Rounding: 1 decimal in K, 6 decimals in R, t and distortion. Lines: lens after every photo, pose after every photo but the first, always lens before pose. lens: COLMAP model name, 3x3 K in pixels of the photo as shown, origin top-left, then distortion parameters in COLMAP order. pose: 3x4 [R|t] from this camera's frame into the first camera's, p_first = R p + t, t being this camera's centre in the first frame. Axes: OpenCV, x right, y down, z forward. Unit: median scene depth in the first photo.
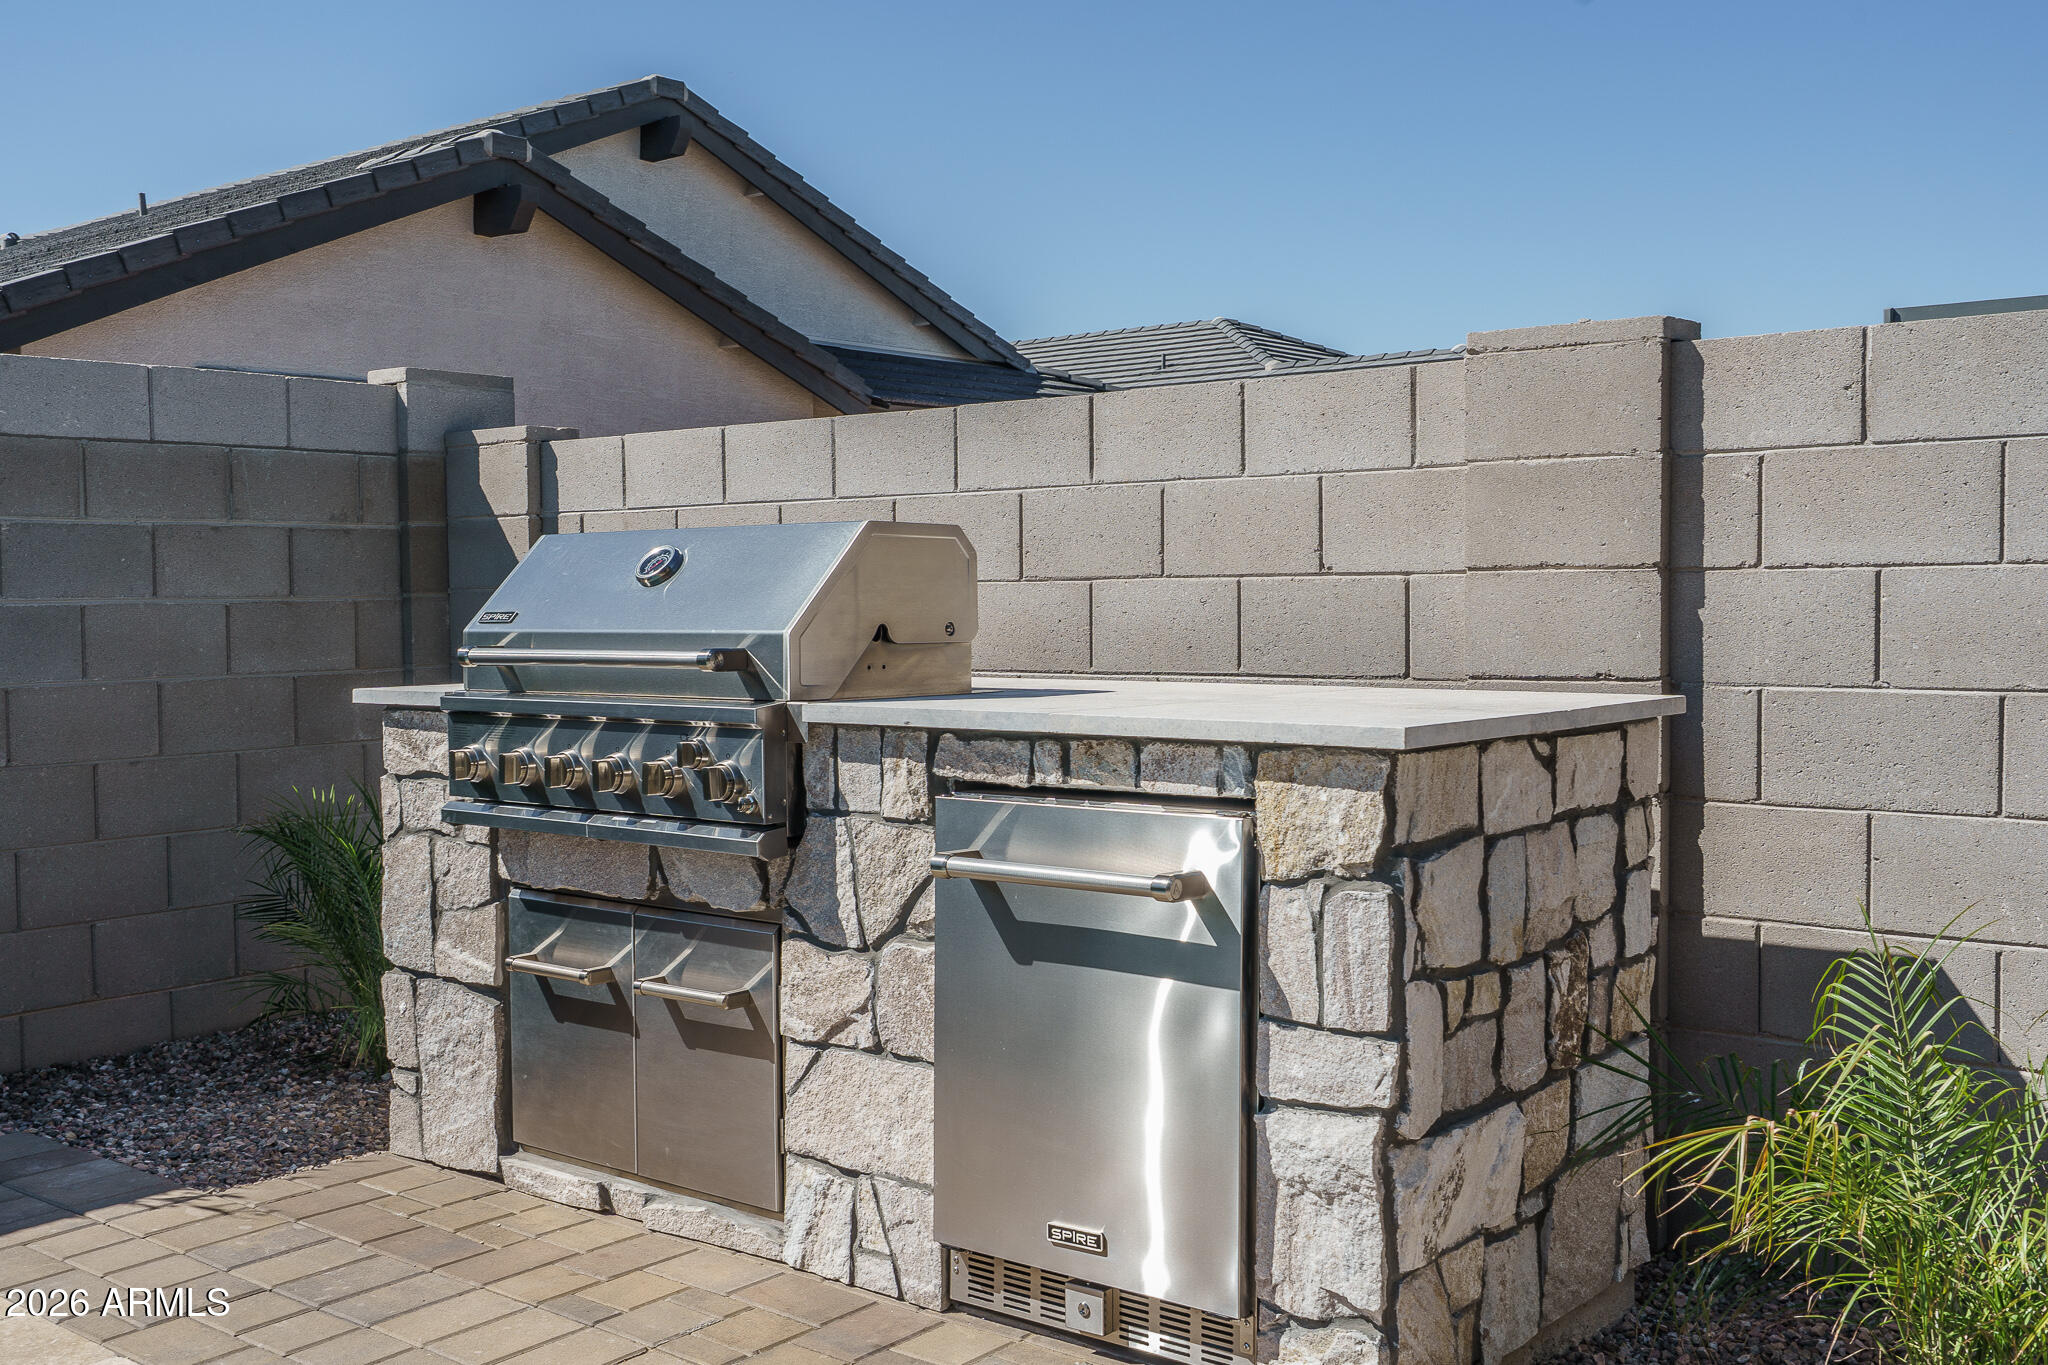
lens RADIAL K [[2017.1, 0, 1024.0], [0, 2017.1, 682.5], [0, 0, 1]] dist [0.004021, -0.009467]
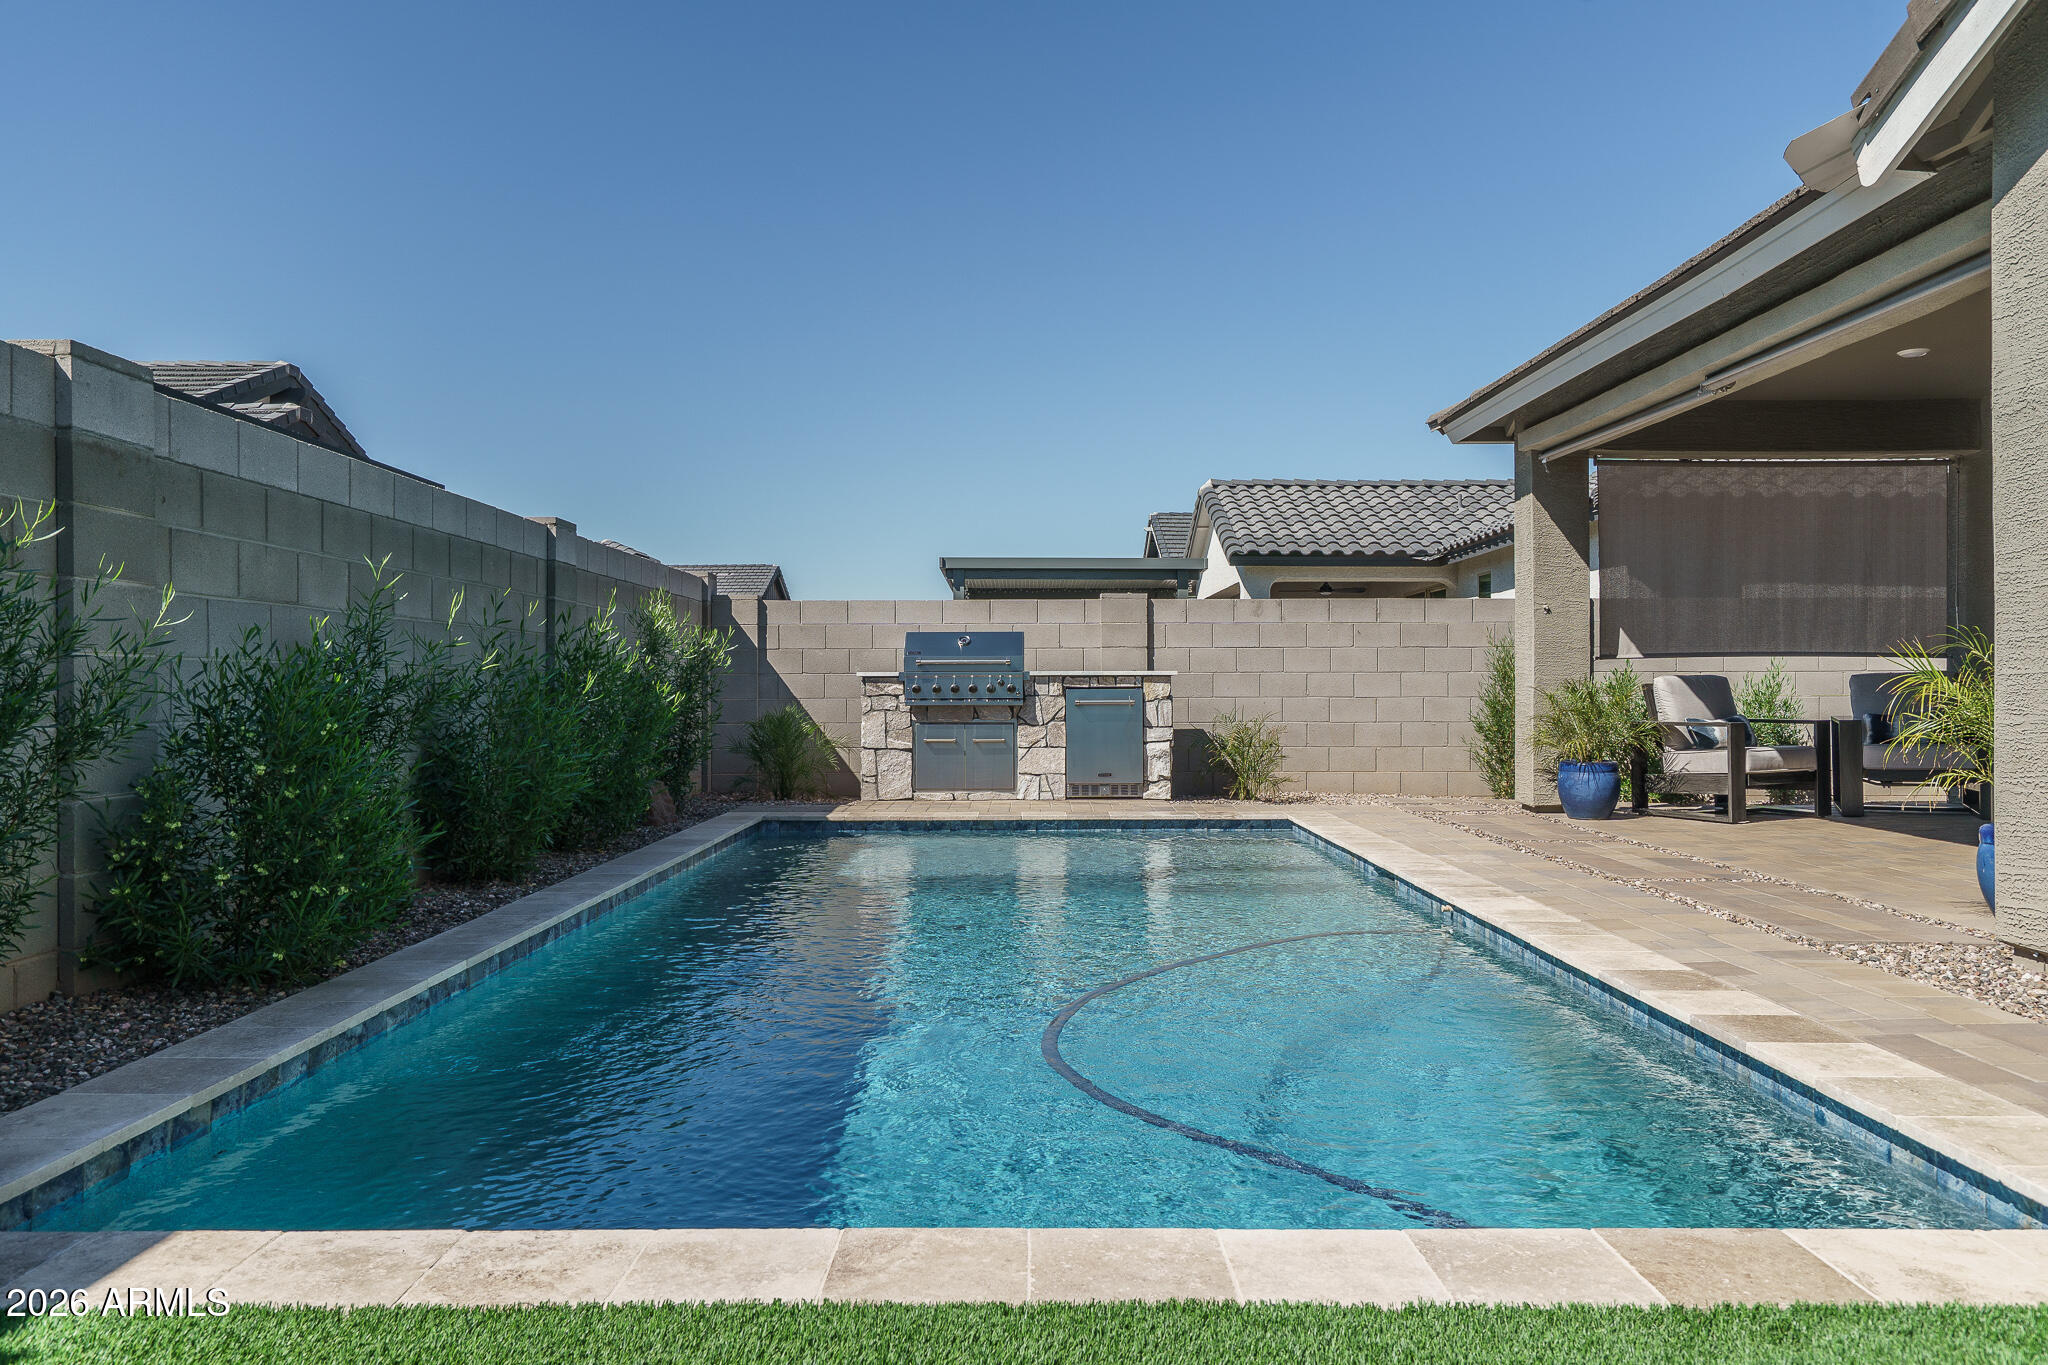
lens RADIAL K [[1434.1, 0, 1024.0], [0, 1434.1, 682.5], [0, 0, 1]] dist [0.004075, 0.002618]
pose [[0.777451, 0.012078, 0.628828, -1.813293], [0.022453, 0.998645, -0.046940, 0.157353], [-0.628543, 0.050612, 0.776126, -1.265314]]
